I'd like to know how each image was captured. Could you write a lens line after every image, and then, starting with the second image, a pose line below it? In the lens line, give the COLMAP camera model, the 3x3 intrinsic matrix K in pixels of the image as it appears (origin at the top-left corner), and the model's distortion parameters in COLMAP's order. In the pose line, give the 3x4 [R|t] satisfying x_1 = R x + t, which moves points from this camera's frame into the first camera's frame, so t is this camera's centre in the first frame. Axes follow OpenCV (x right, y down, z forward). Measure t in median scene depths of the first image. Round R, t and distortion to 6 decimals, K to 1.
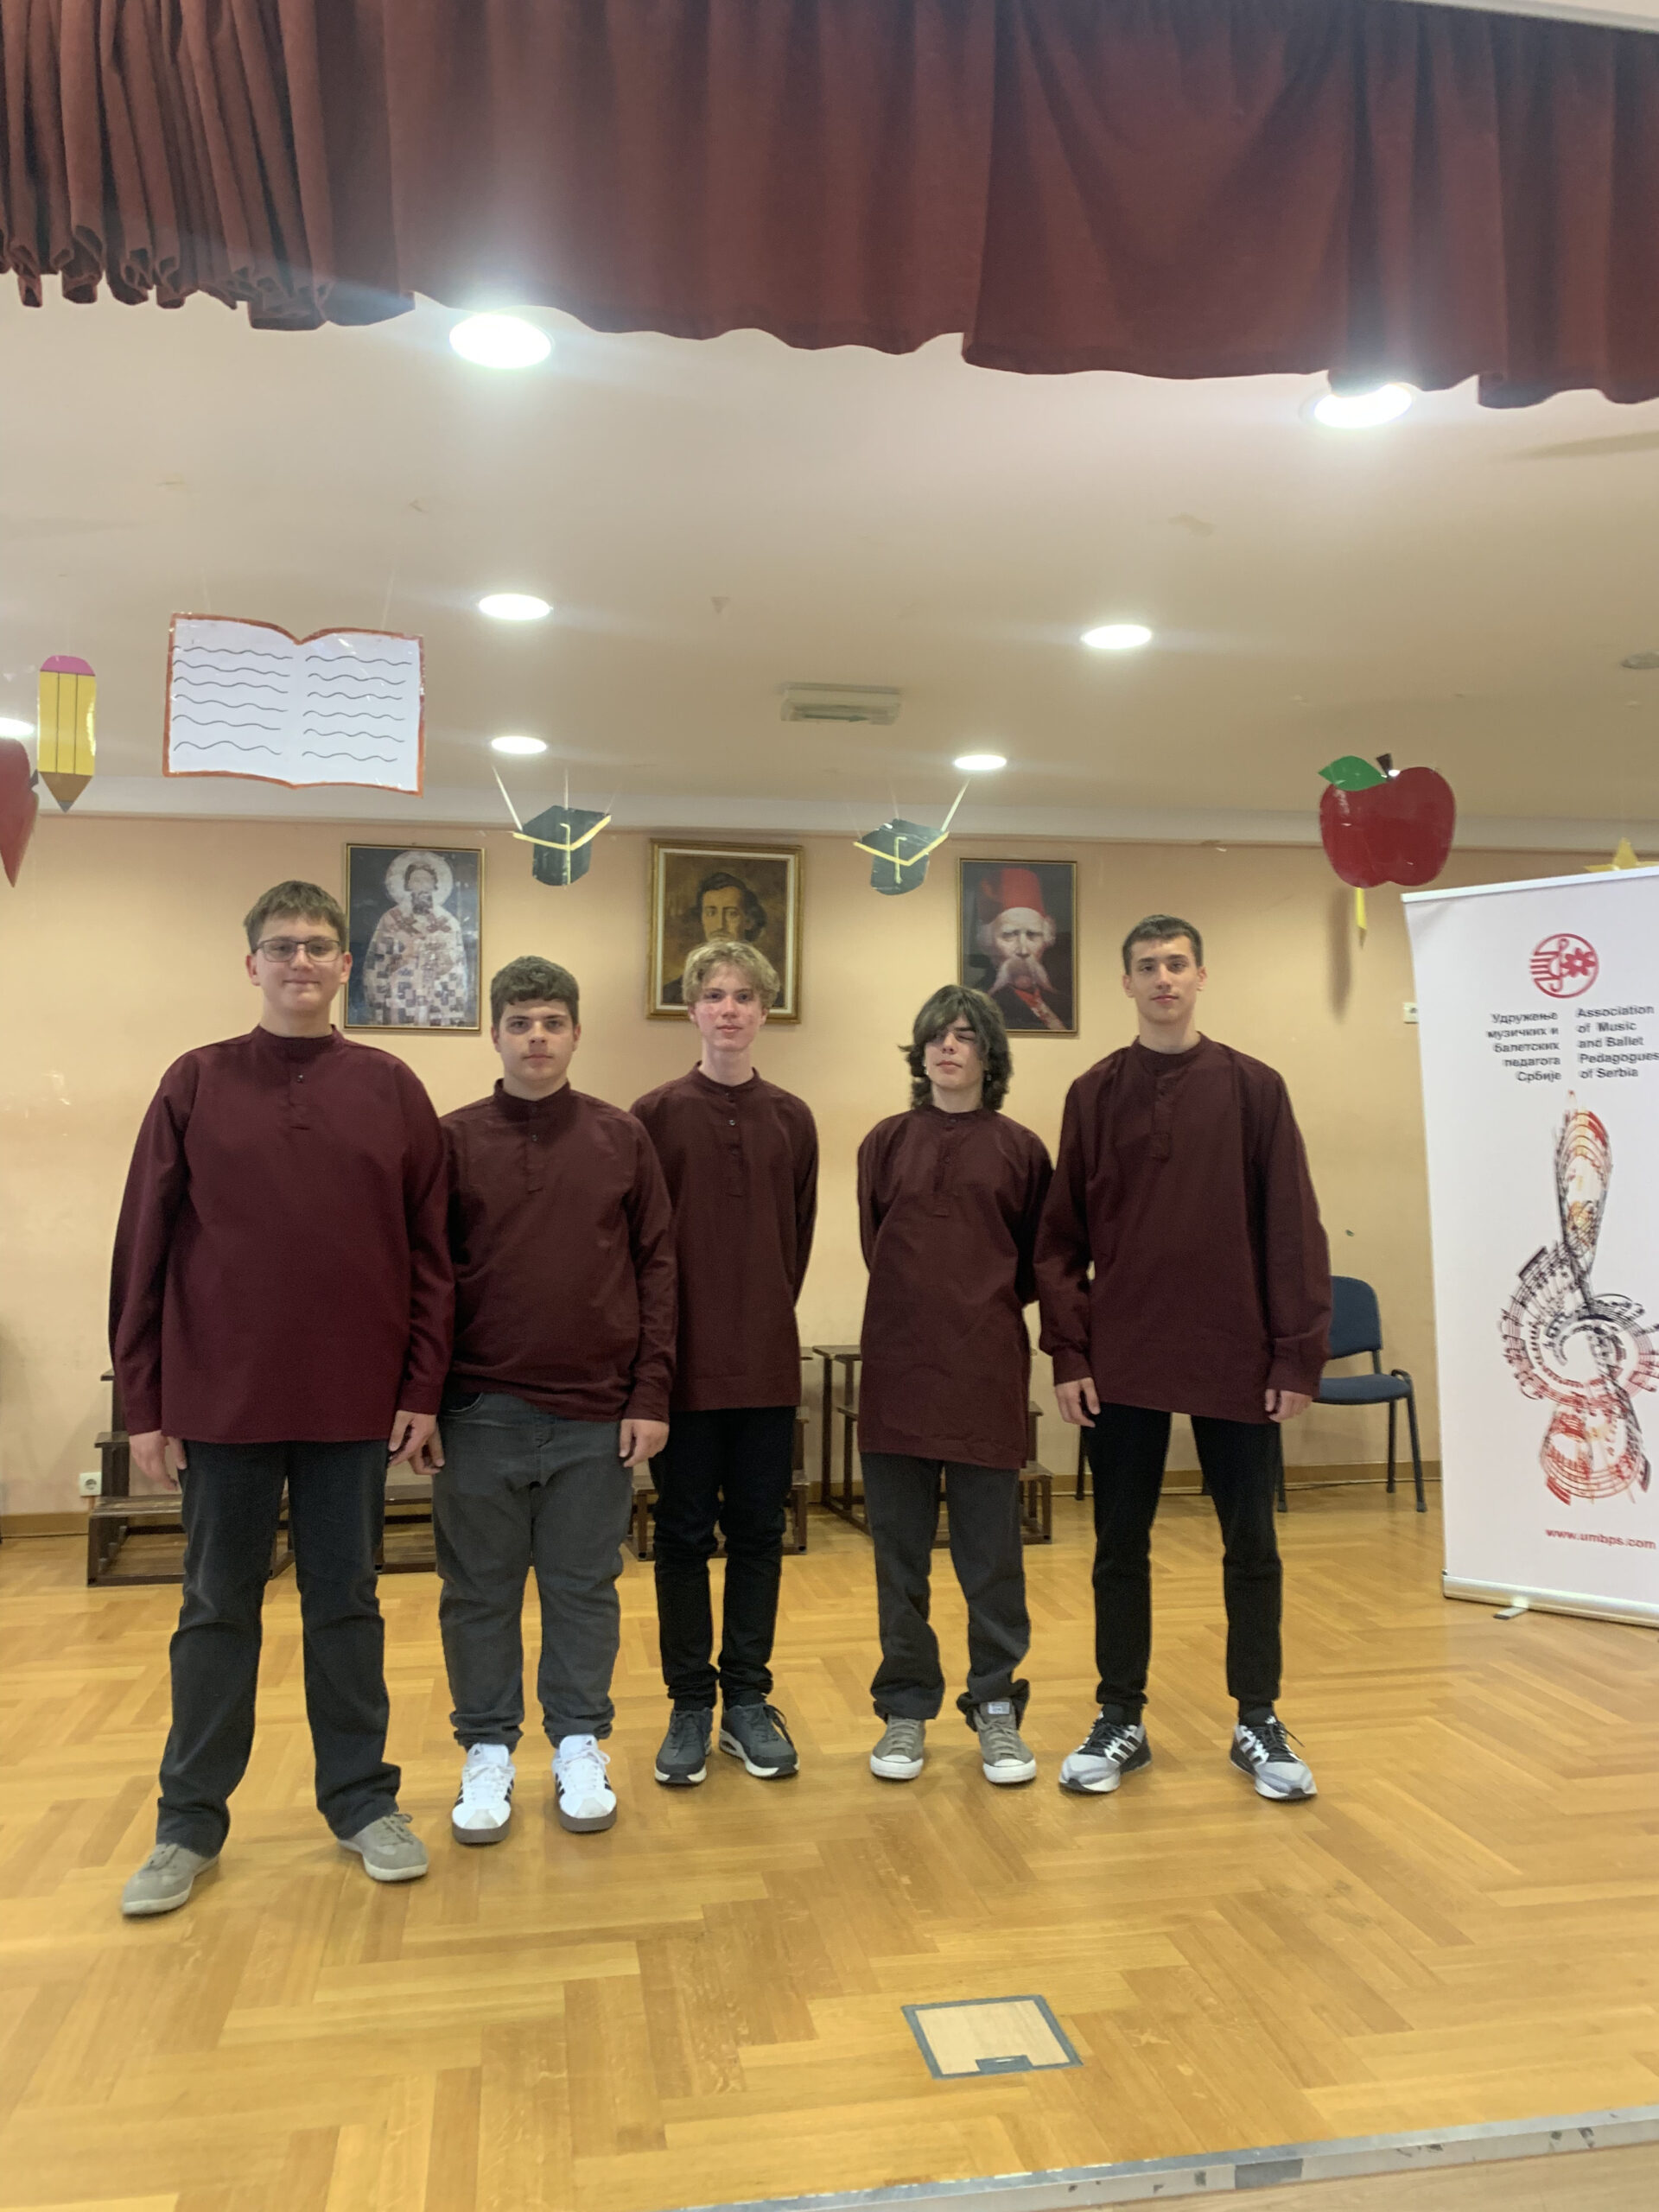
lens RADIAL K [[1713.2, 0, 813.7], [0, 1713.2, 1090.6], [0, 0, 1]] dist [0.005606, -0.008344]
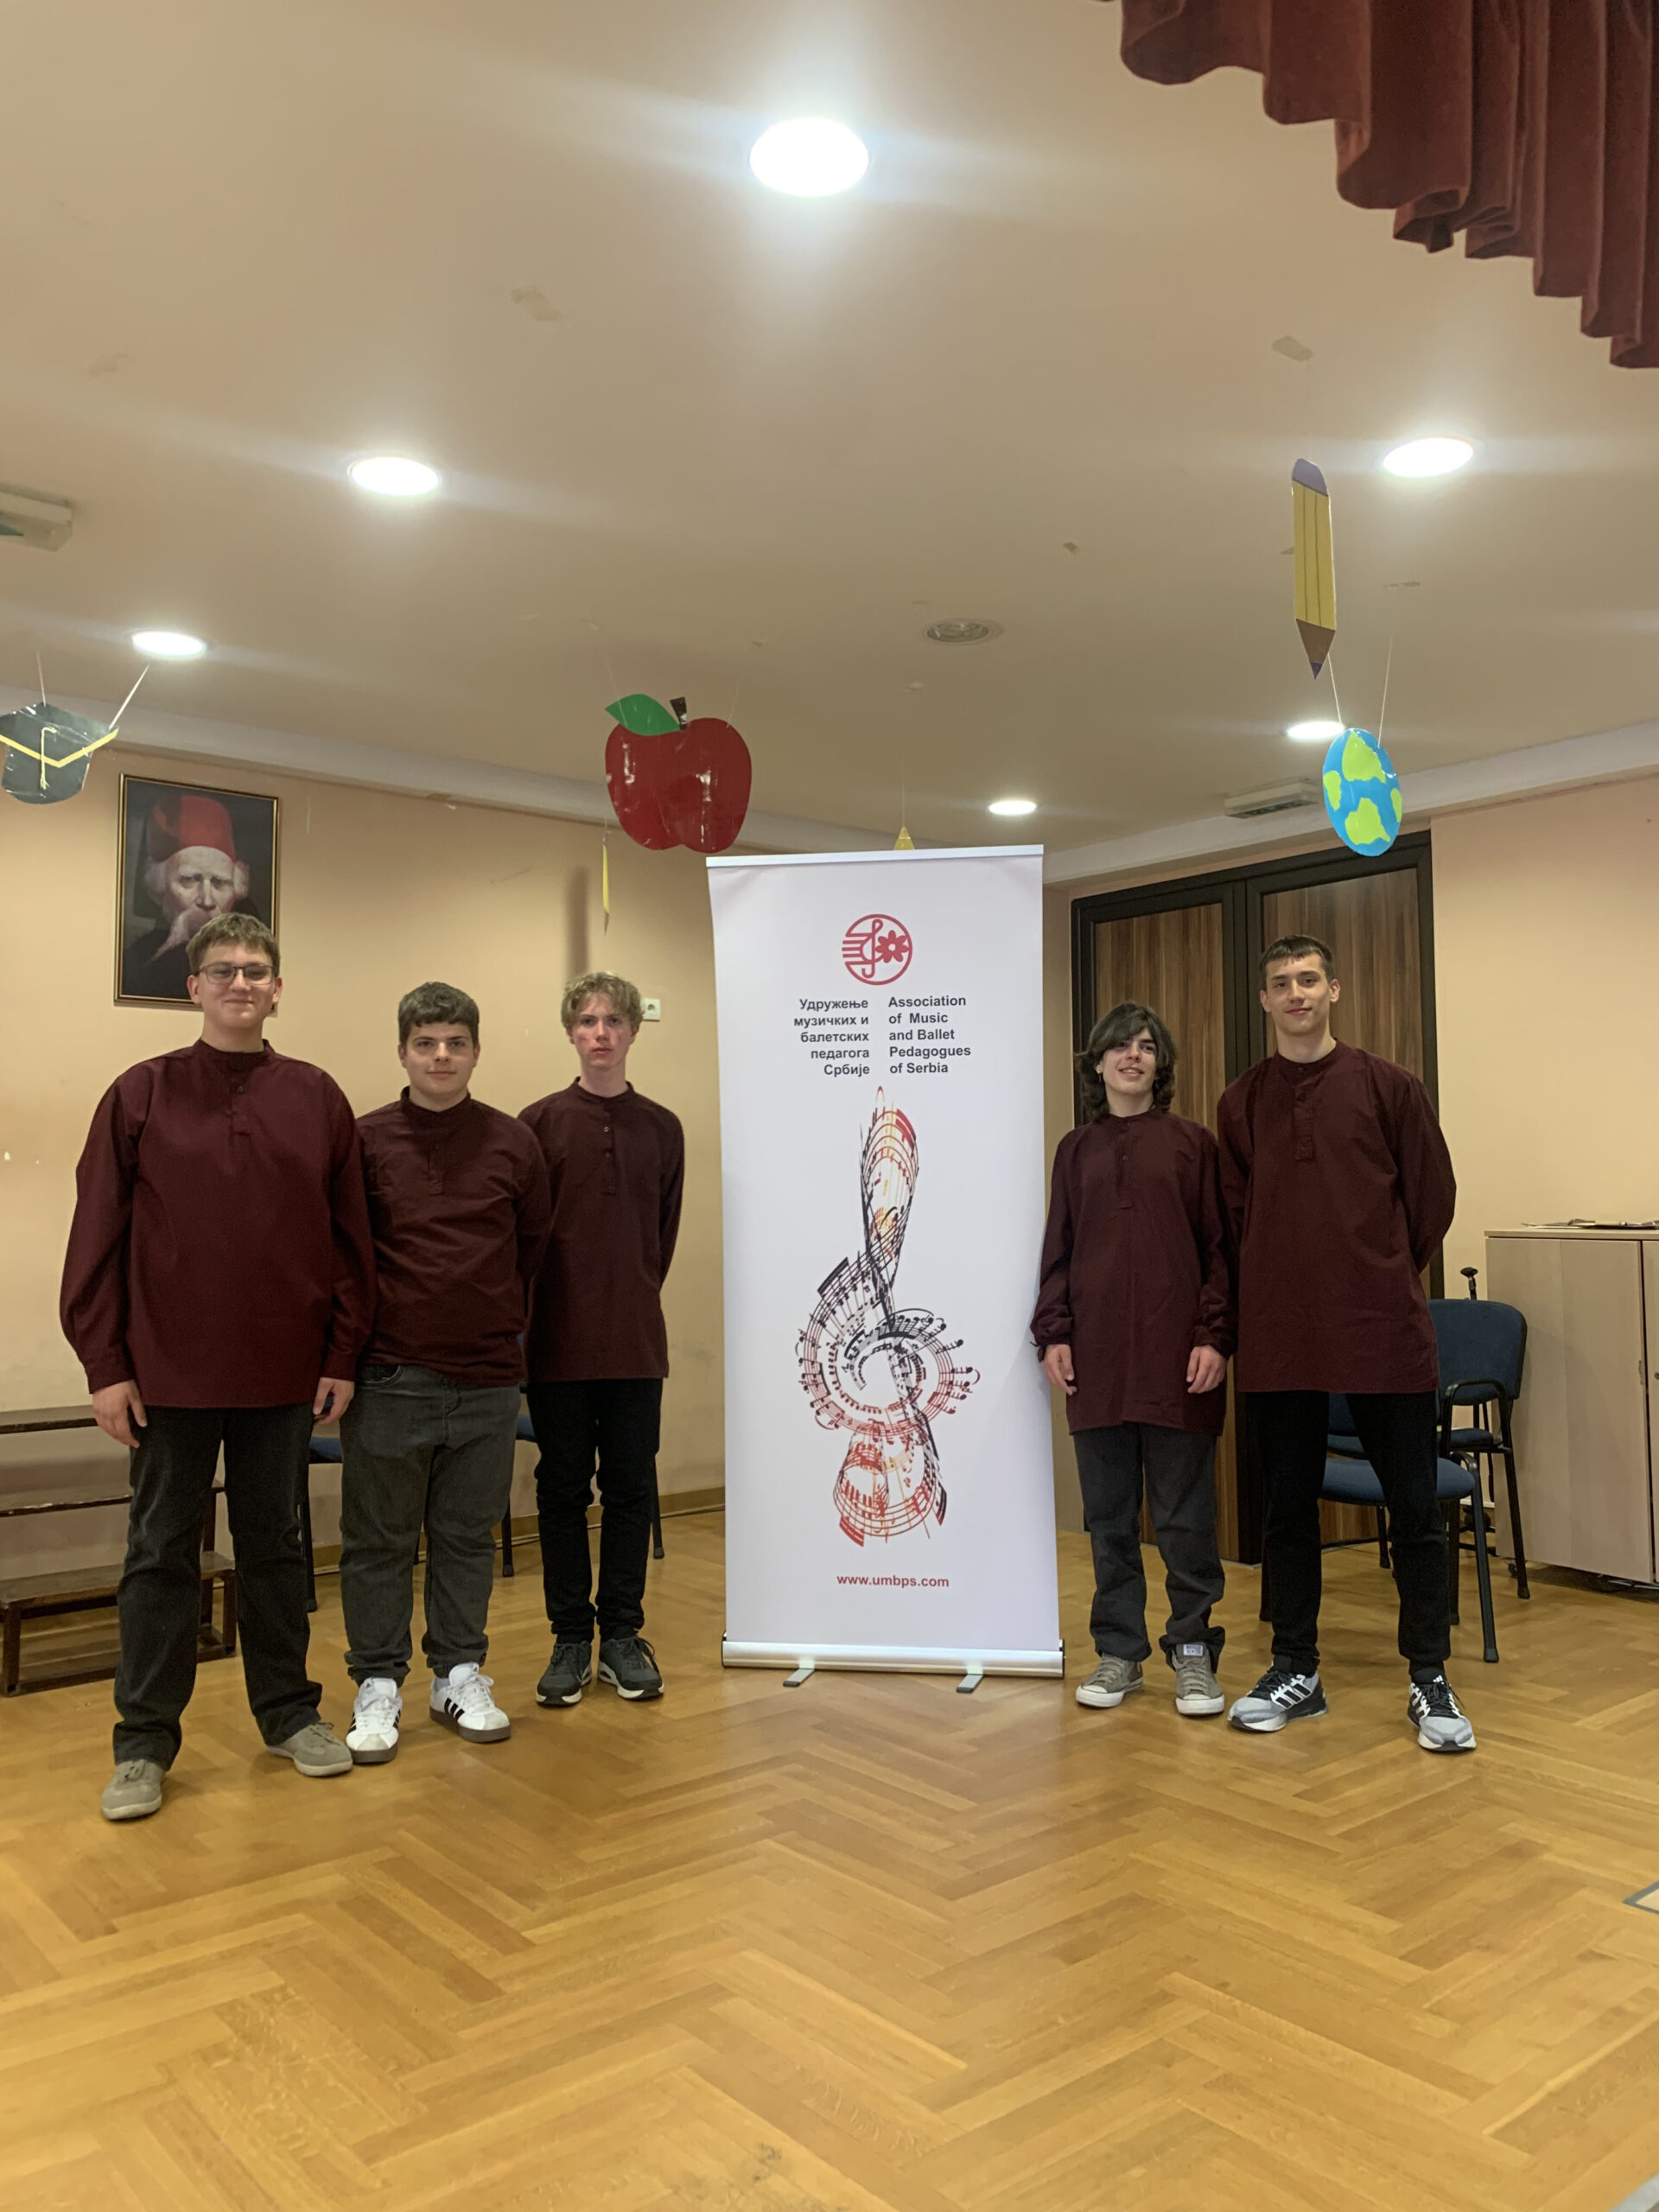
lens RADIAL K [[1709.2, 0, 851.4], [0, 1709.2, 1074.7], [0, 0, 1]] dist [0.107960, -0.170761]
pose [[0.863318, 0.037238, 0.503285, -0.030156], [-0.026515, 0.999243, -0.028450, 0.020181], [-0.503964, 0.011217, 0.863652, 0.222159]]
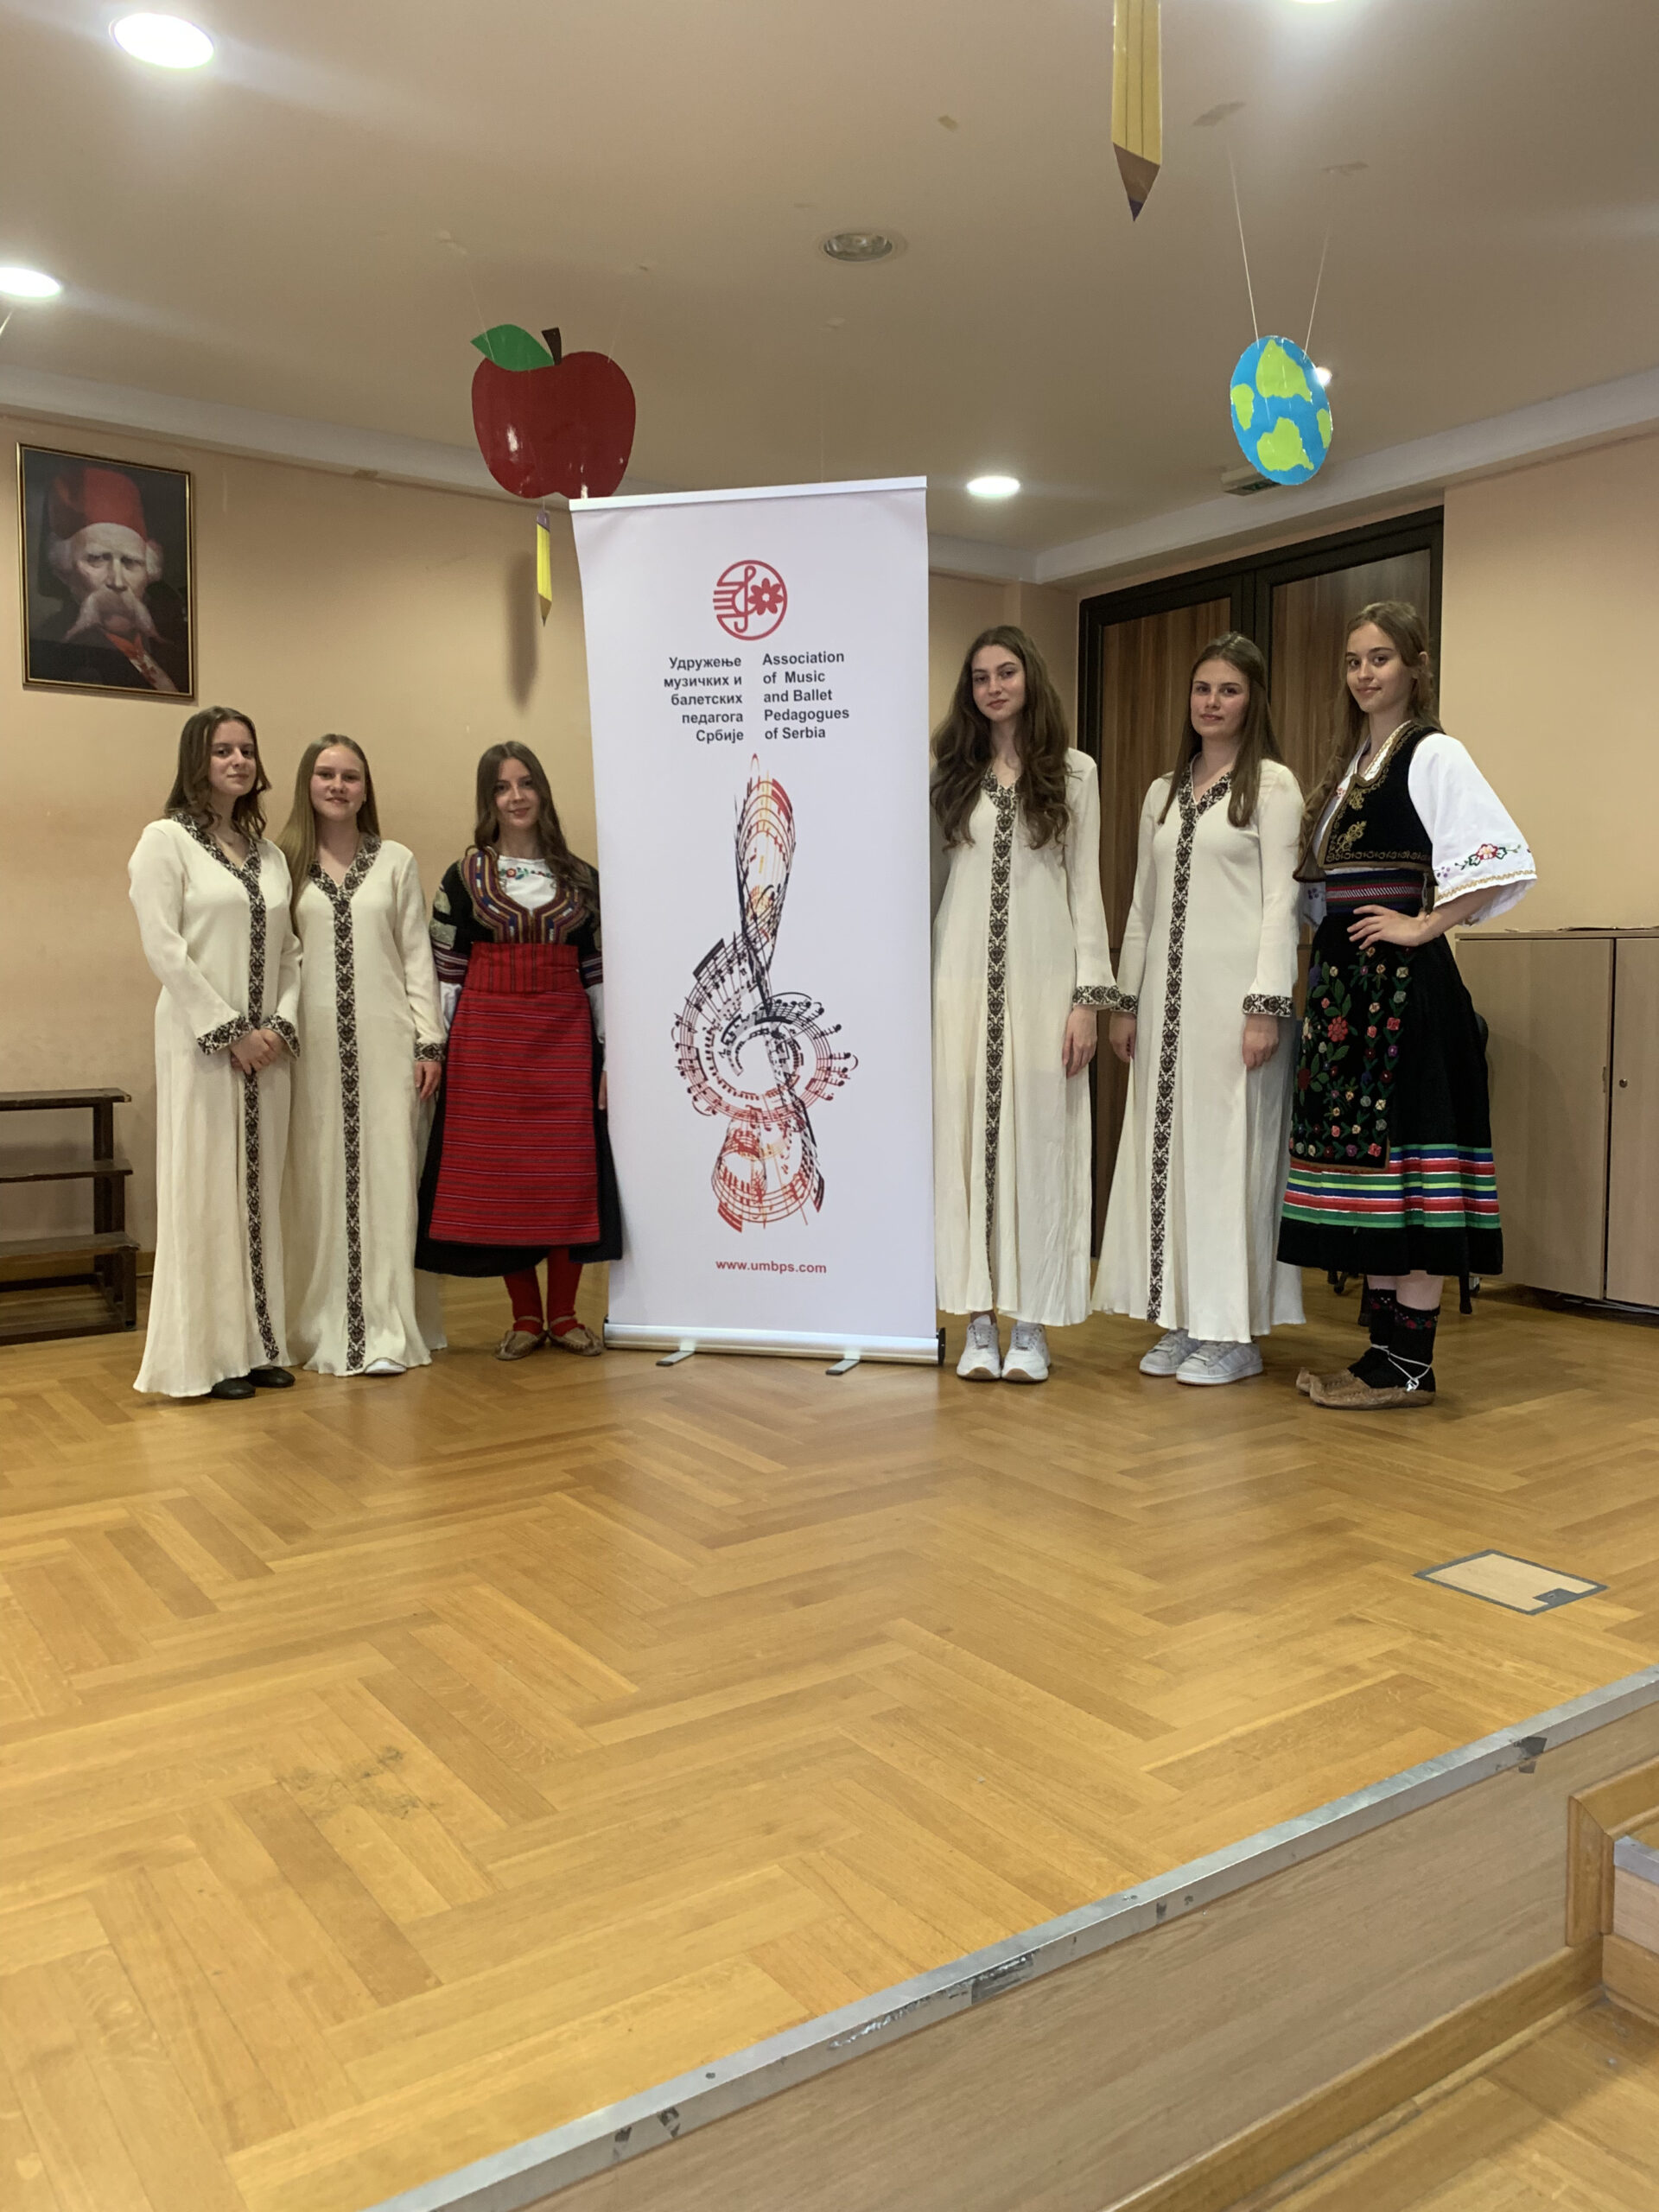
lens RADIAL K [[1706.6, 0, 849.8], [0, 1706.6, 1087.3], [0, 0, 1]] dist [0.036565, -0.044194]
pose [[0.899823, -0.019131, 0.435835, 0.113013], [-0.032126, 0.993420, 0.109931, 0.070077], [-0.435070, -0.112920, 0.893288, 0.206591]]
